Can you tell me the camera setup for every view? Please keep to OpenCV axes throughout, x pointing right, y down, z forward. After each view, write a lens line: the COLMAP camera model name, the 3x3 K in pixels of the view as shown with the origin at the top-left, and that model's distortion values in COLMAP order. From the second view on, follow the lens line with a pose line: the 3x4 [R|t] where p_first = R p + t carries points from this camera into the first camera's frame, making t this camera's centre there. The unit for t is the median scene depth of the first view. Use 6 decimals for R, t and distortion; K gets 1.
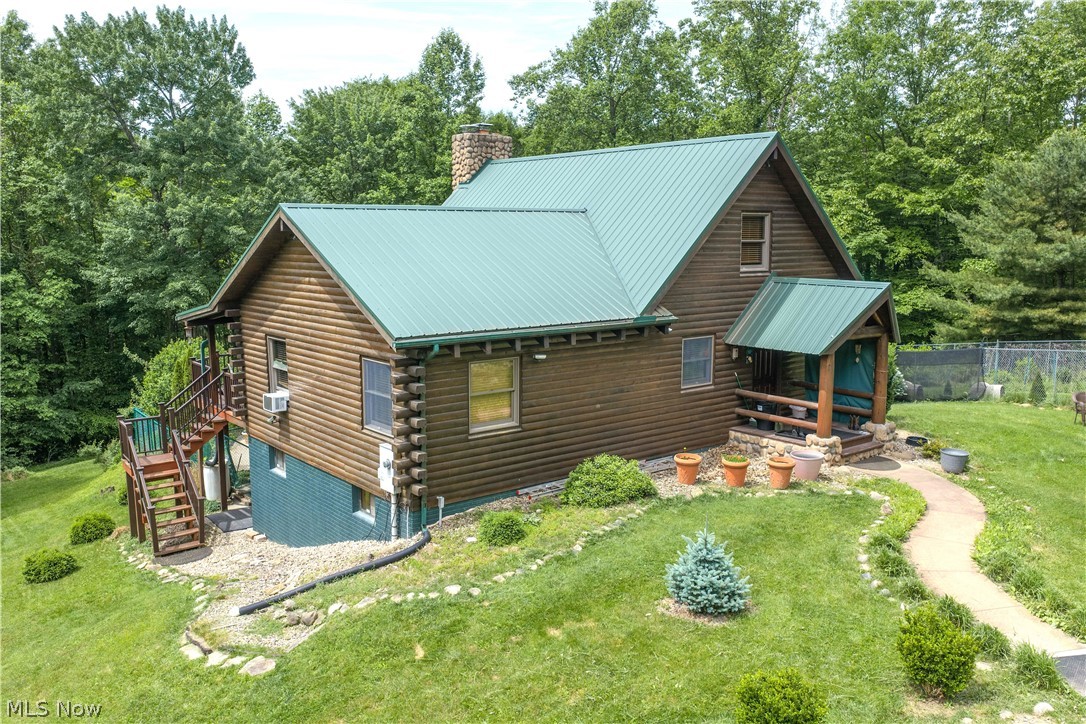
lens RADIAL K [[900.6, 0, 536.0], [0, 900.6, 364.3], [0, 0, 1]] dist [-0.002148, -0.009807]
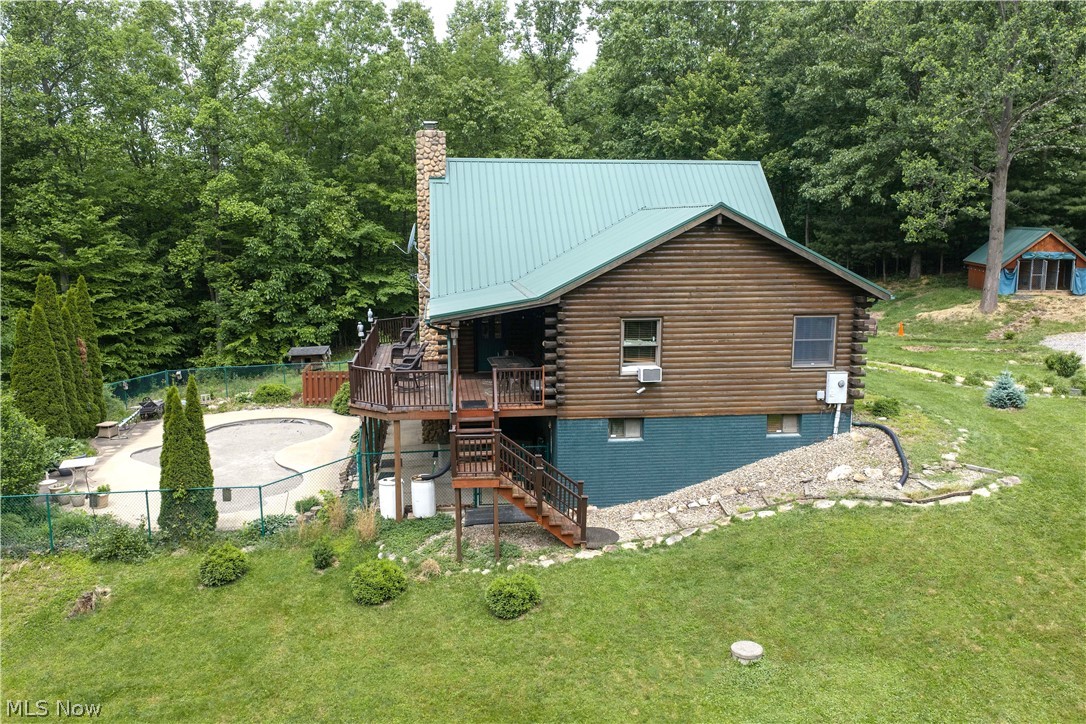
lens RADIAL K [[900.6, 0, 536.0], [0, 900.6, 364.3], [0, 0, 1]] dist [-0.002148, -0.009807]
pose [[0.518205, -0.130939, 0.845174, -1.370221], [0.123933, 0.989277, 0.077276, -0.078684], [-0.846229, 0.064700, 0.528876, 0.530904]]
